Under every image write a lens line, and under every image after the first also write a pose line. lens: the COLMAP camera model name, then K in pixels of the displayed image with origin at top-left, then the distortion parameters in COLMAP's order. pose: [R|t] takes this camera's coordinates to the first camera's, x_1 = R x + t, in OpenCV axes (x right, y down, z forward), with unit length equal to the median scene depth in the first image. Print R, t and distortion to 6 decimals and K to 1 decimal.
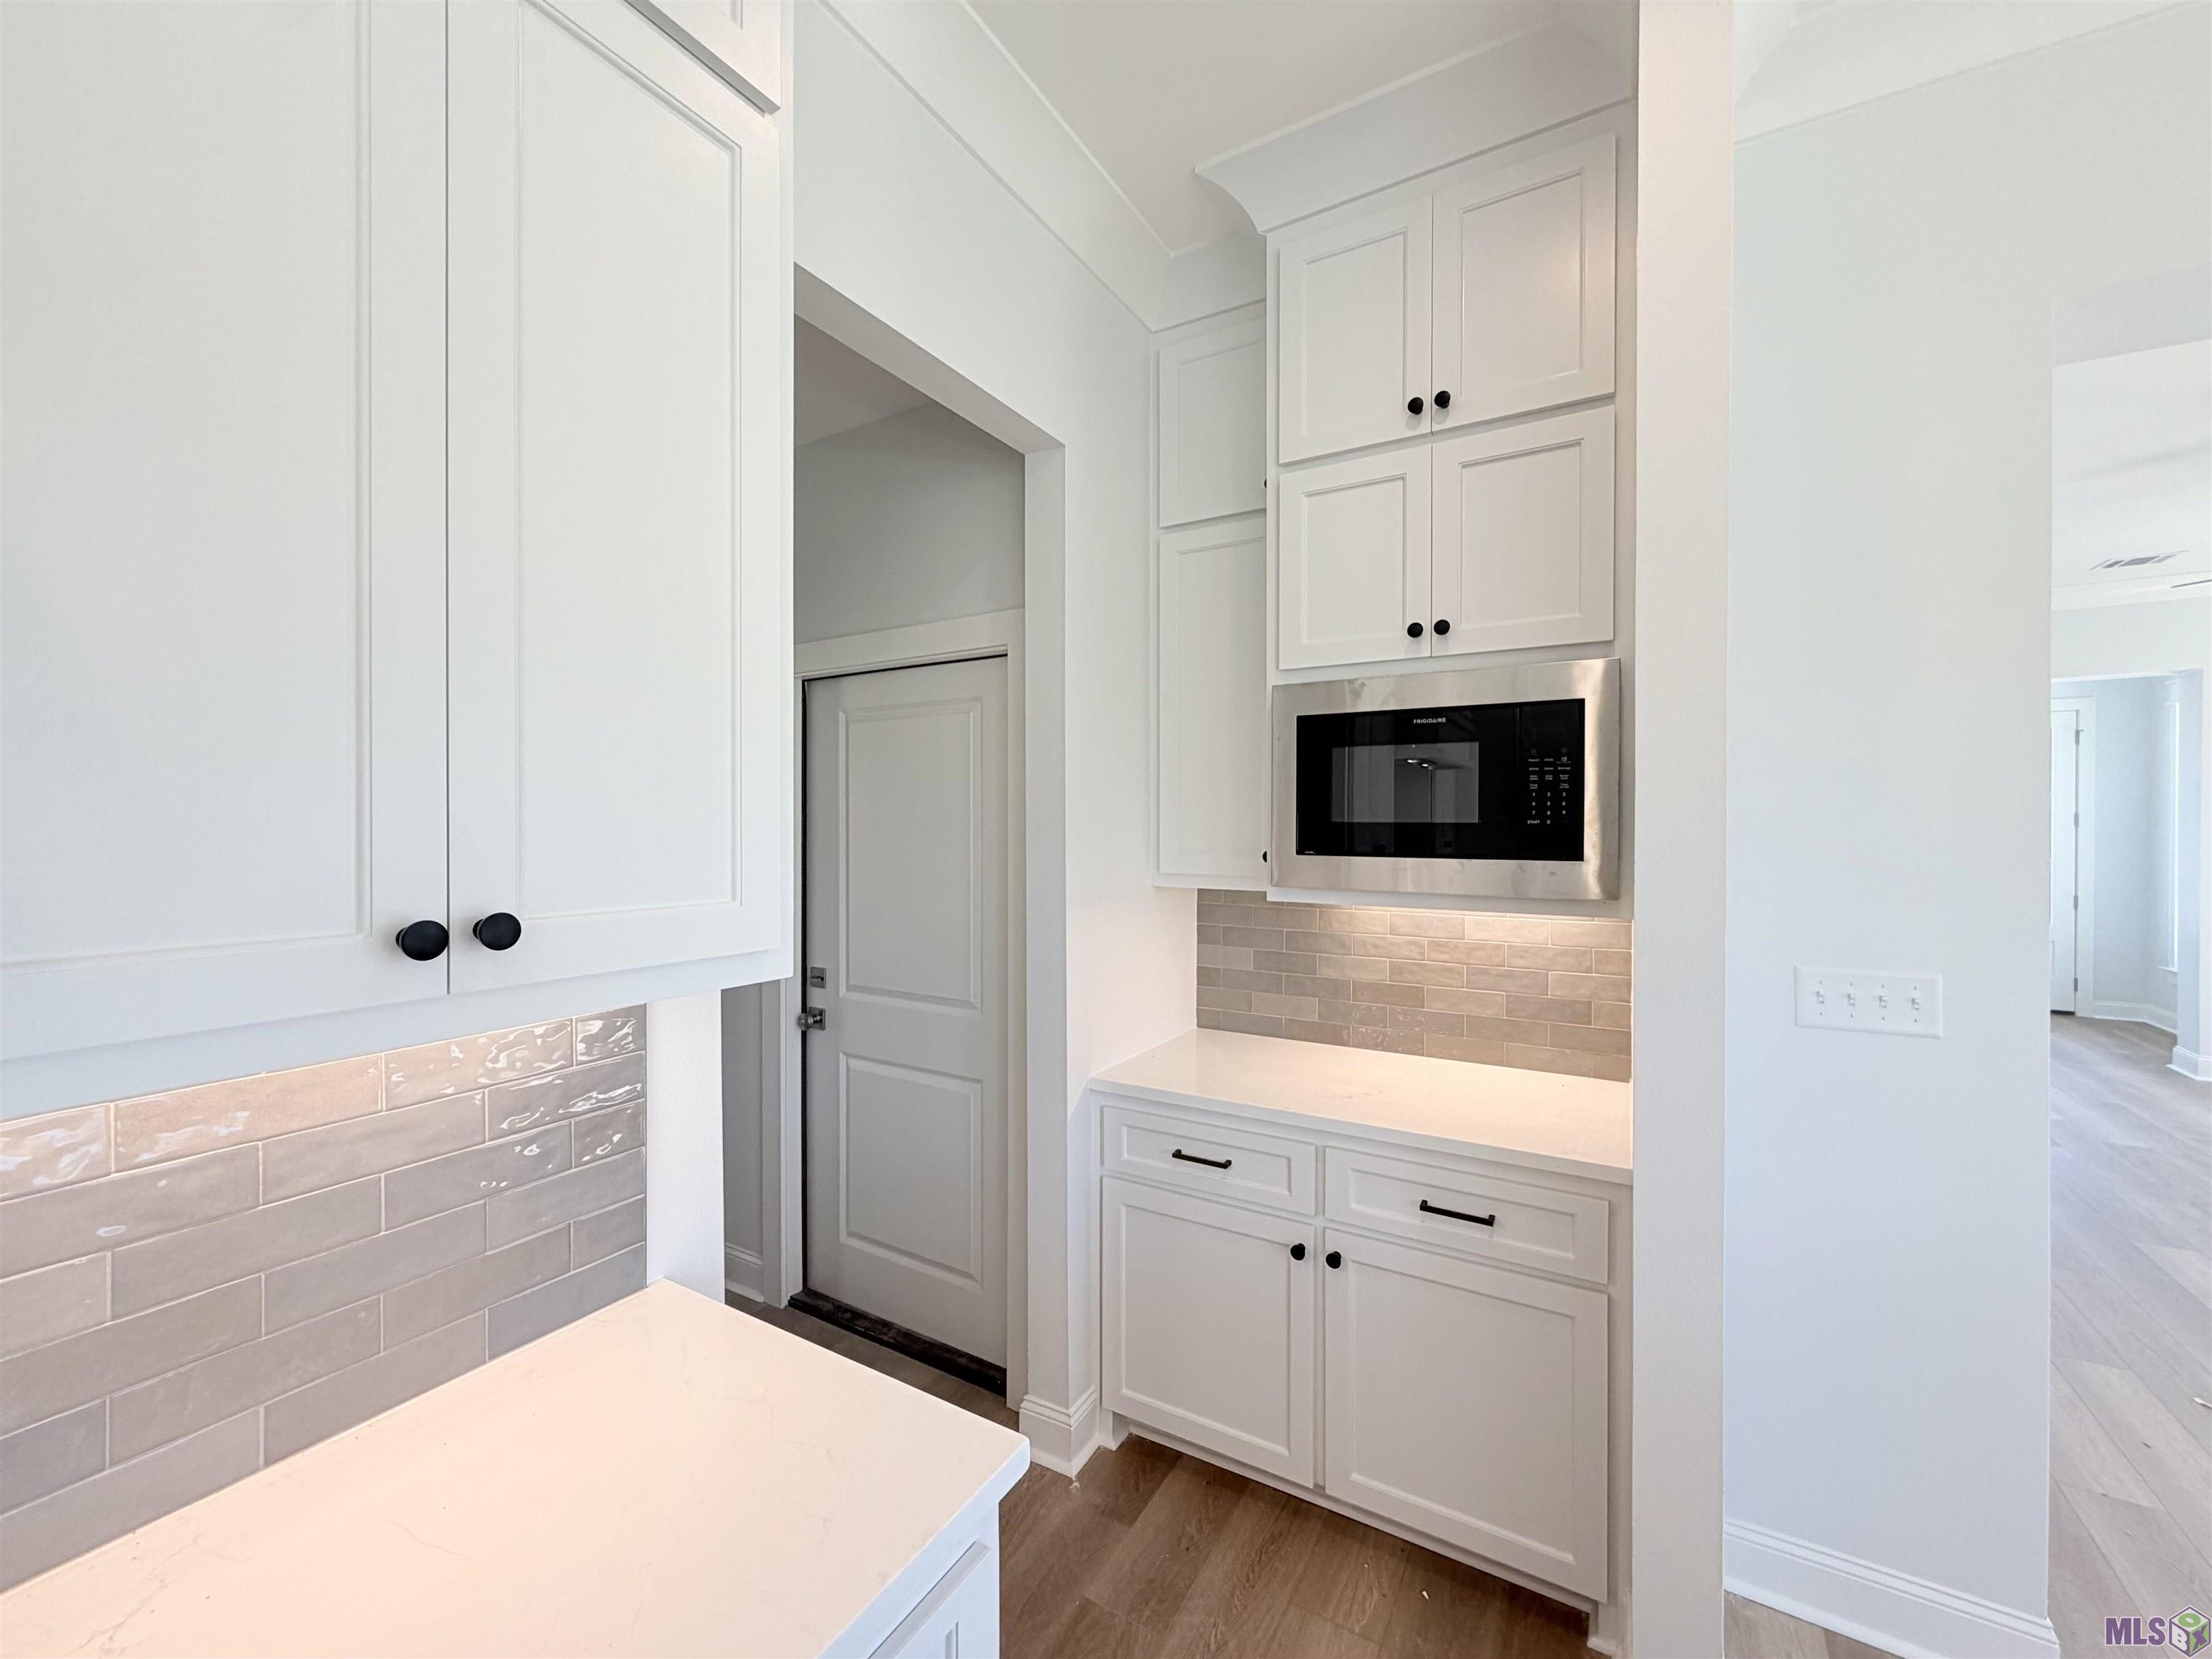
lens RADIAL K [[879.9, 0, 1100.5], [0, 879.9, 827.3], [0, 0, 1]] dist [0.001262, 0.000125]
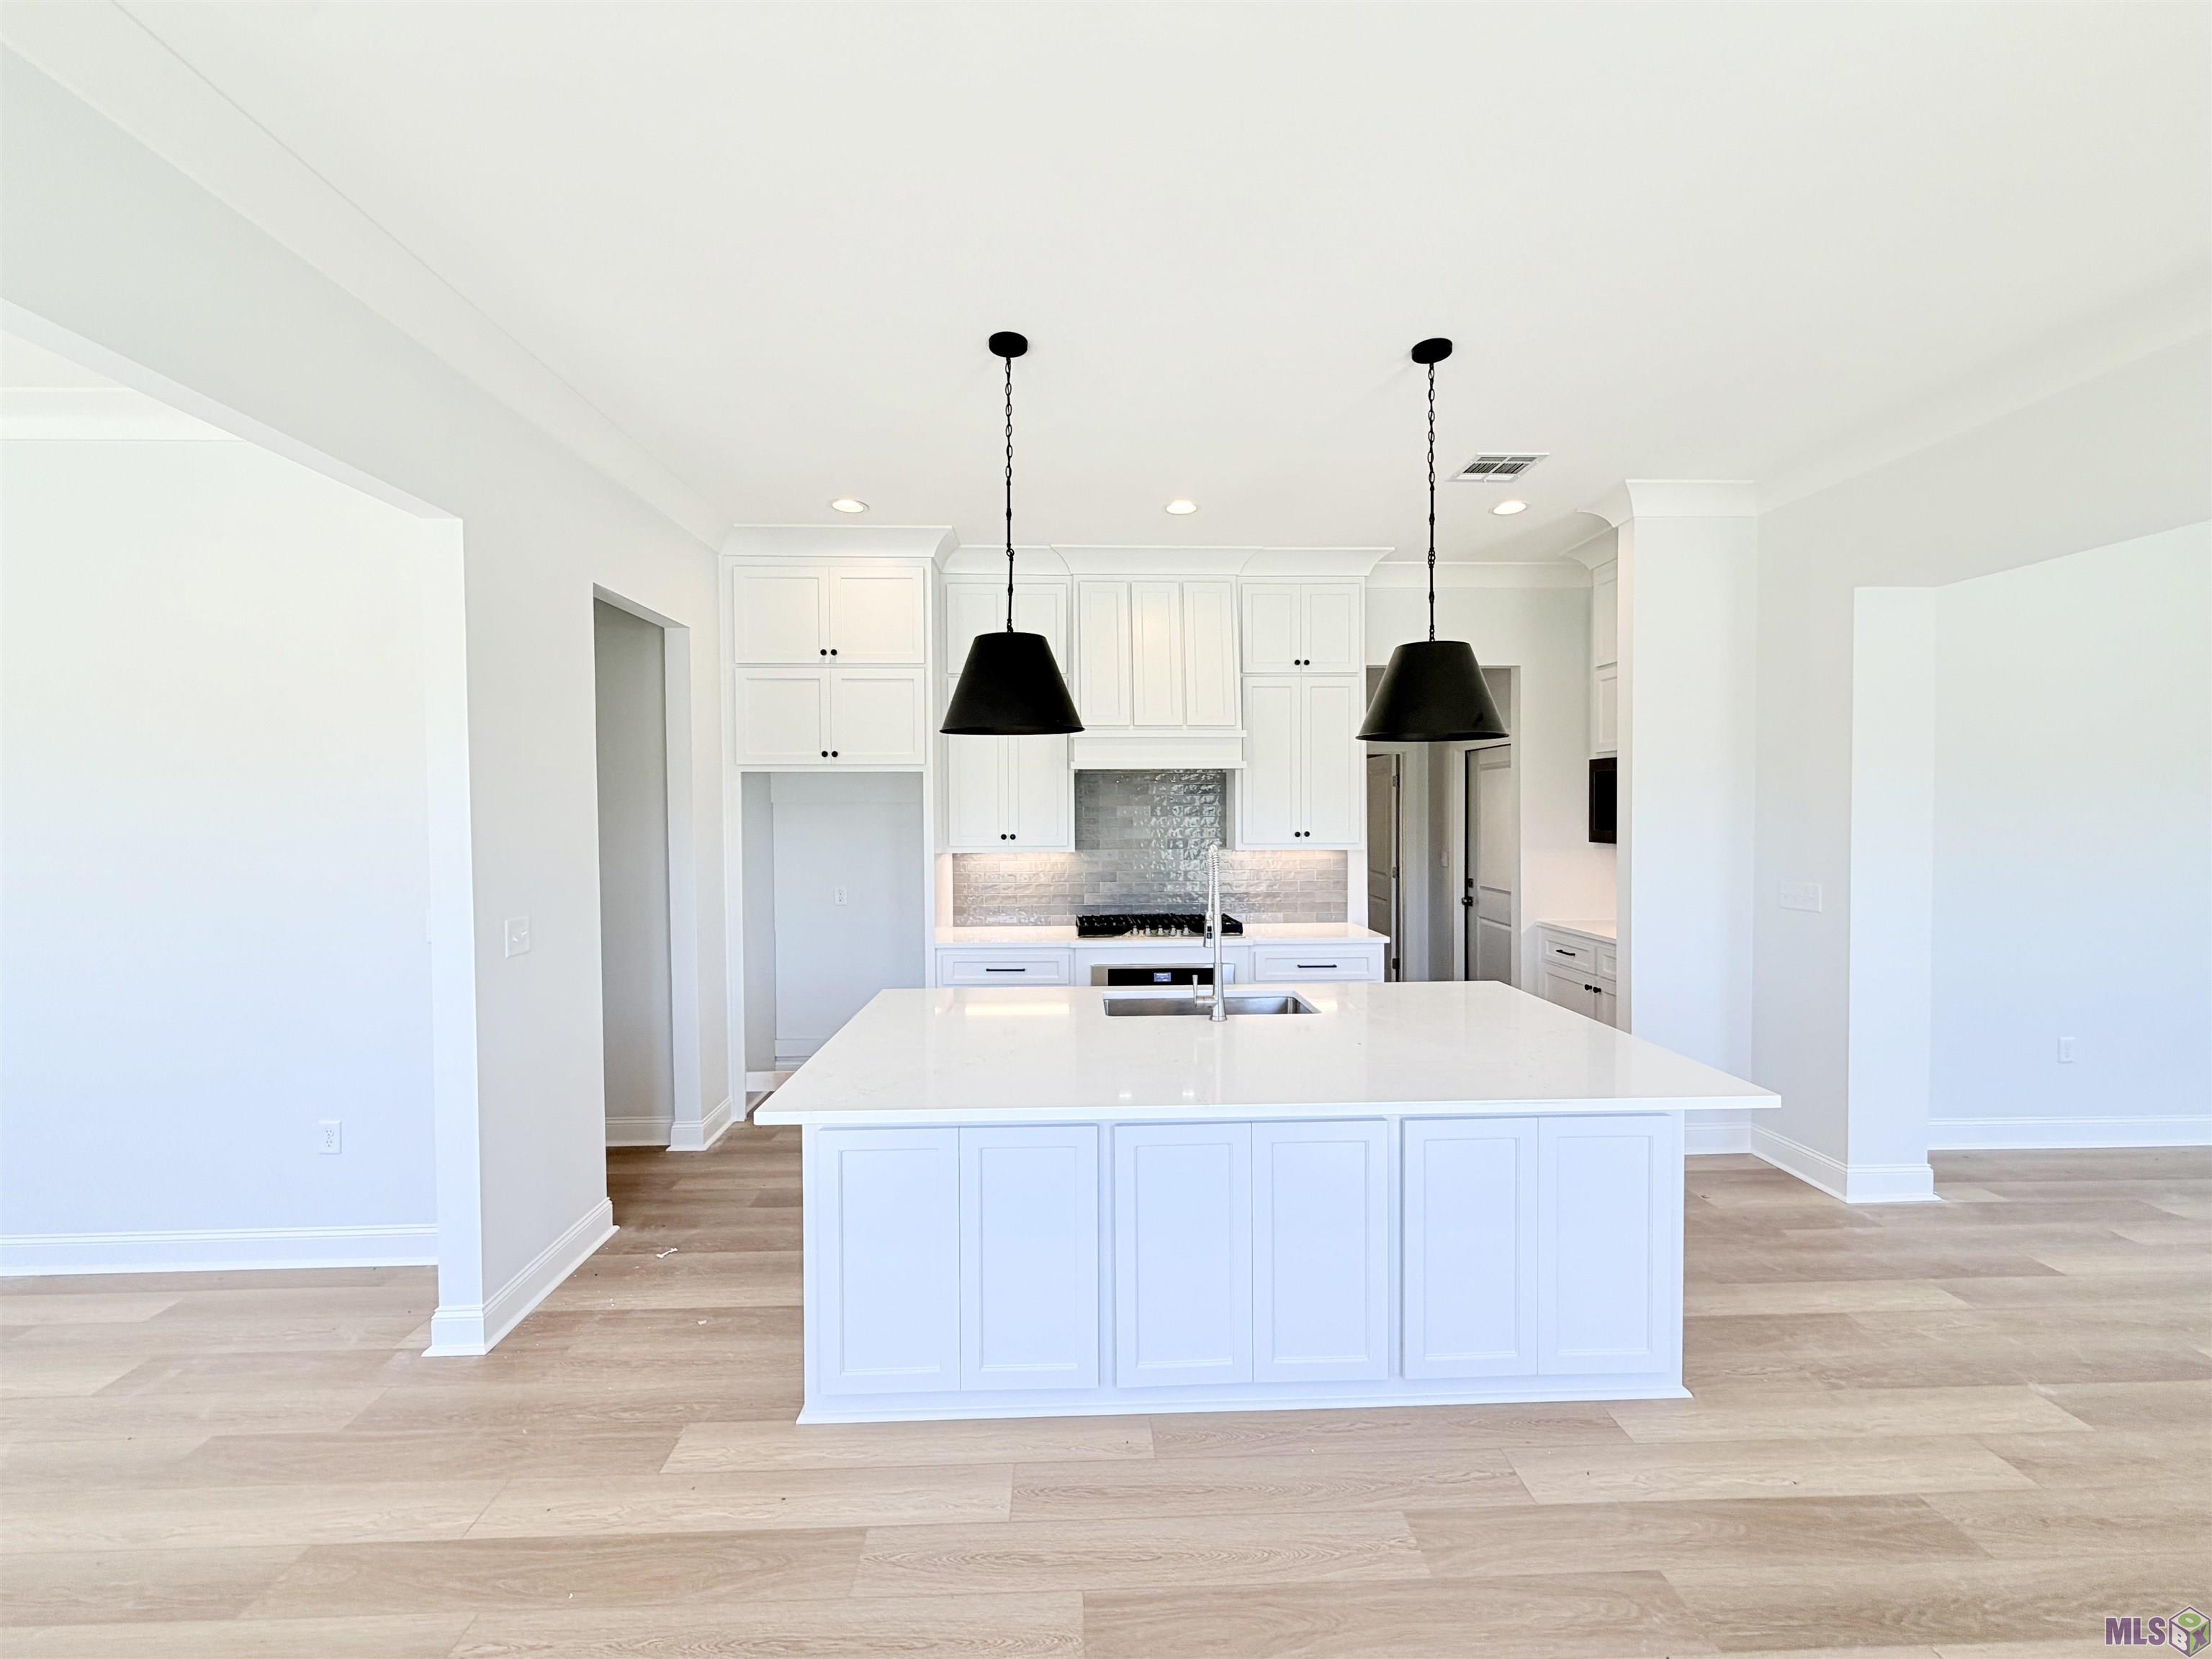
lens RADIAL K [[874.4, 0, 1099.5], [0, 874.4, 828.1], [0, 0, 1]] dist [0.000138, -0.000016]
pose [[0.545911, 0.014660, -0.837715, 1.459951], [0.002557, 0.999813, 0.019164, -0.021207], [0.837839, -0.012604, 0.545772, -1.435769]]
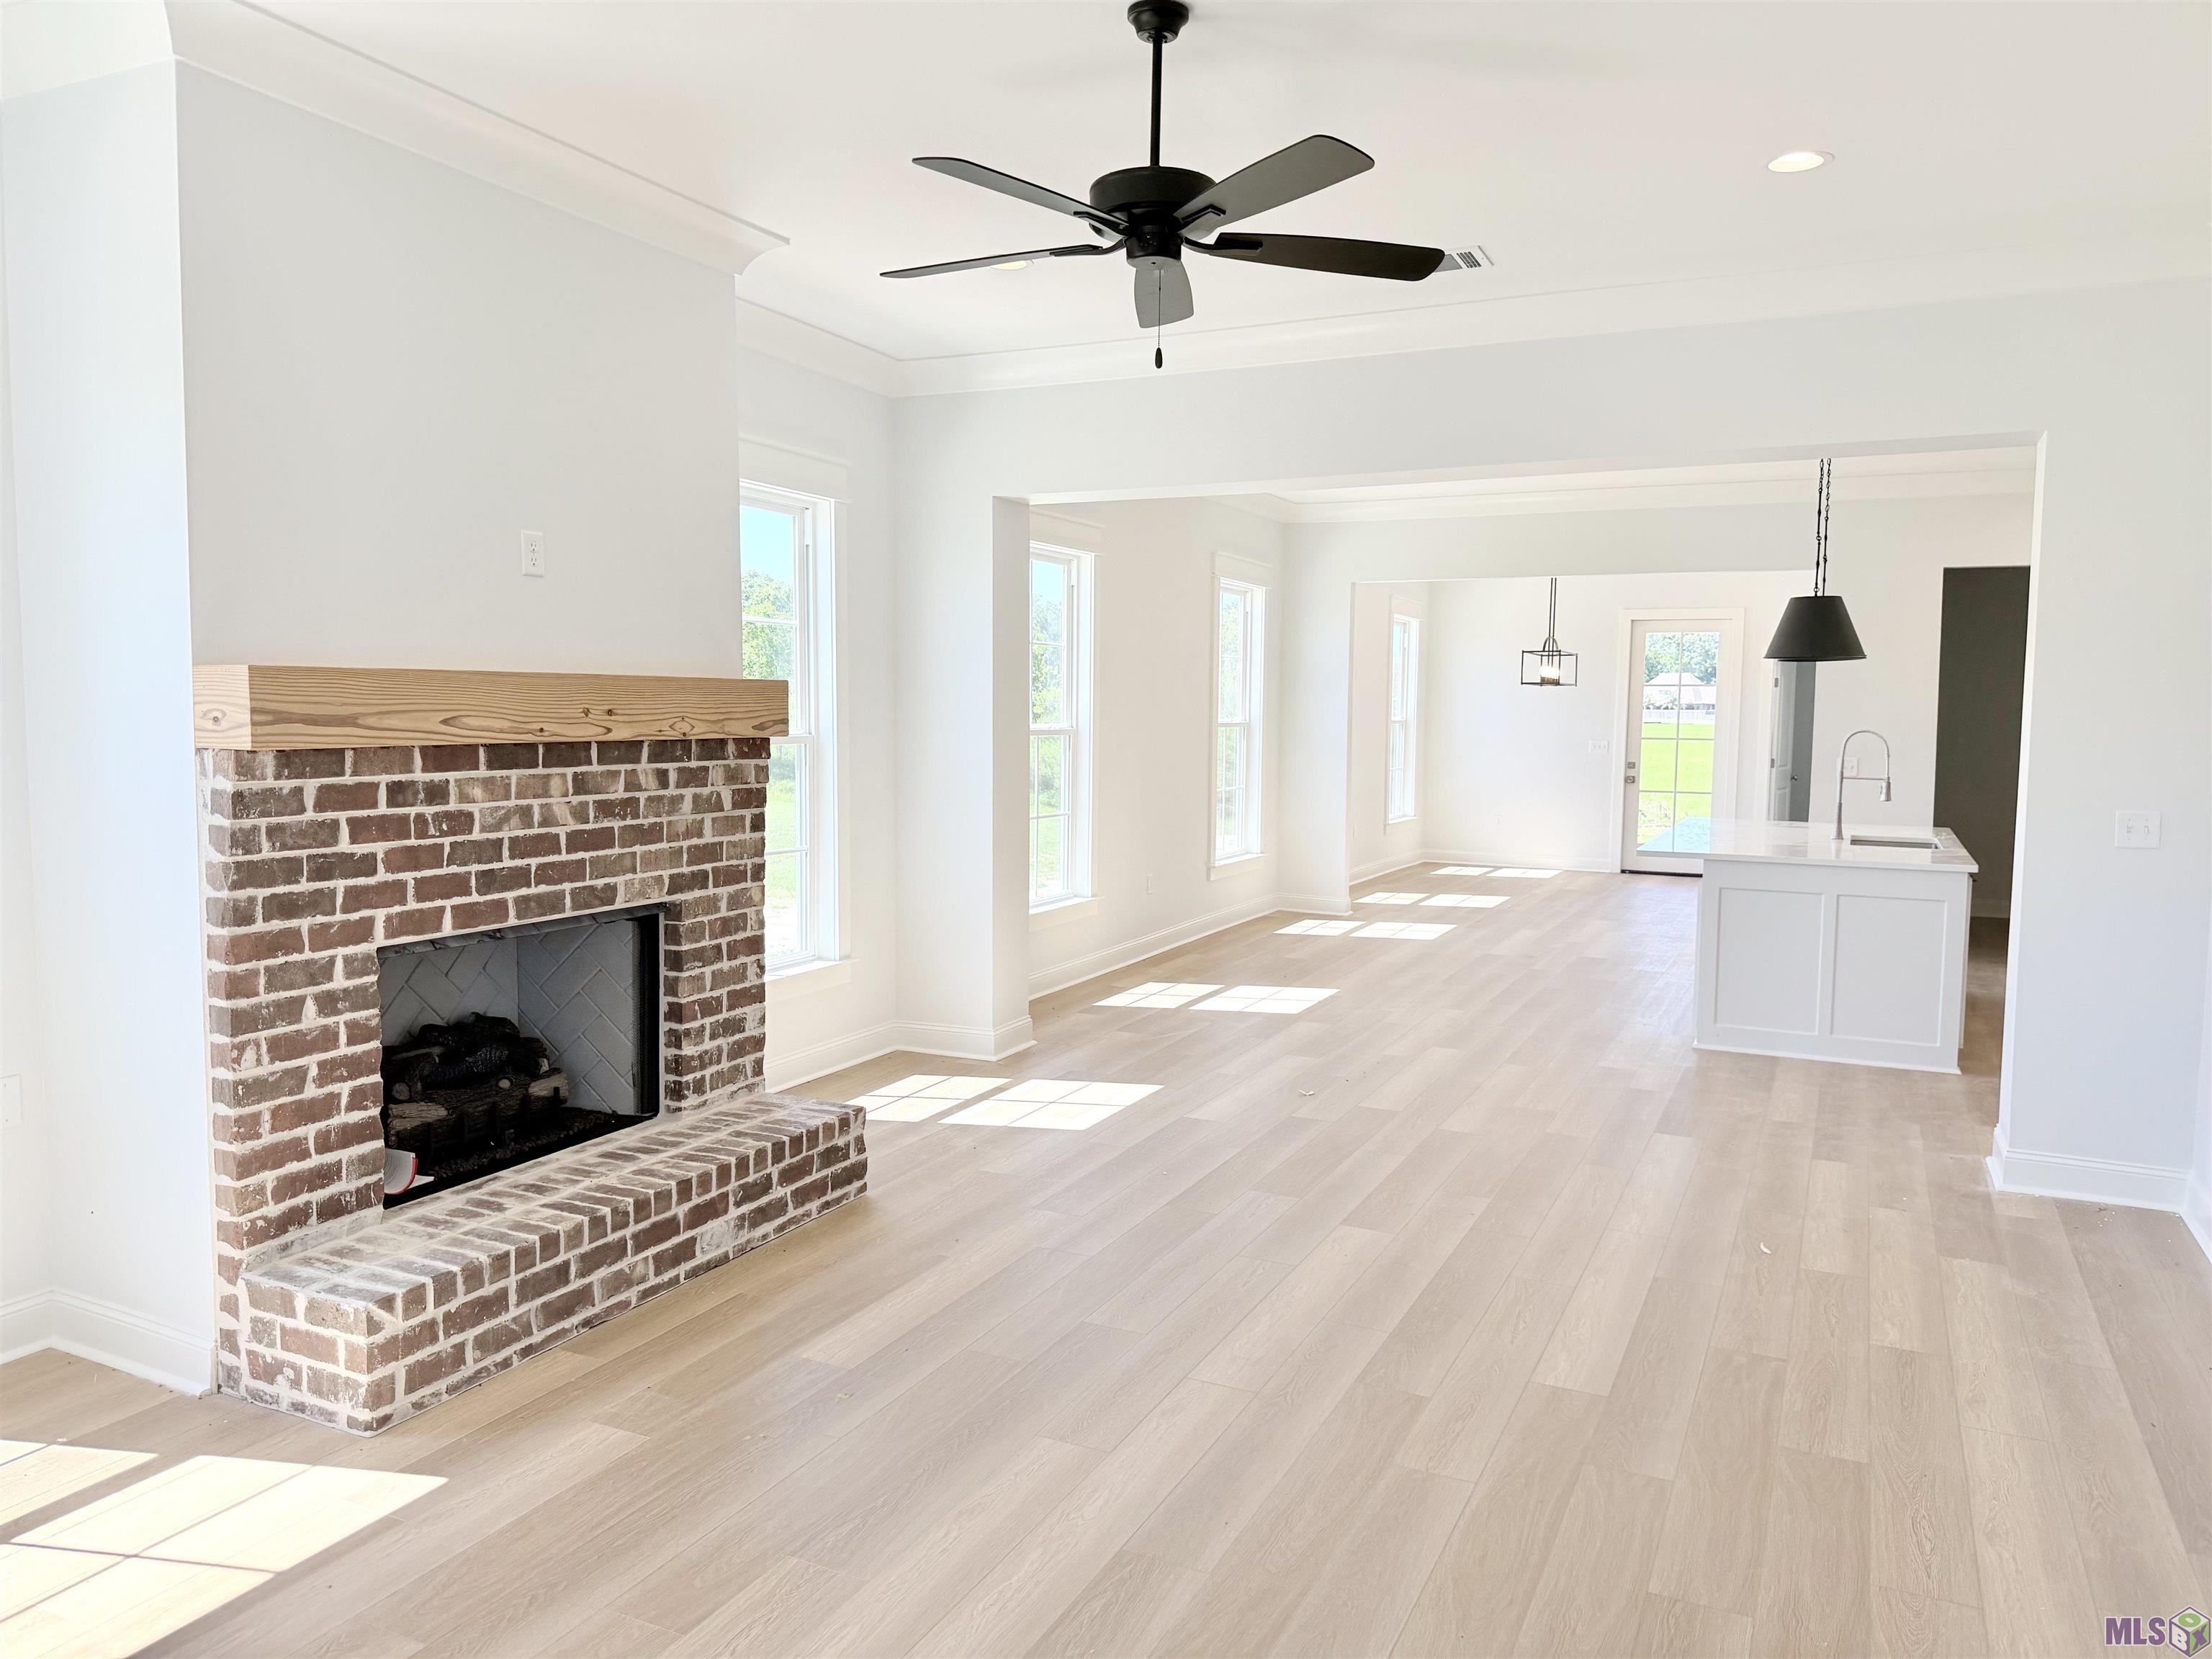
lens RADIAL K [[1538.5, 0, 1106.0], [0, 1538.5, 829.5], [0, 0, 1]] dist [0.034313, -0.001365]
pose [[-0.995401, -0.002584, -0.095760, 2.614921], [-0.010877, 0.996220, 0.086187, -0.028618], [0.095176, 0.086832, -0.991666, 3.243385]]
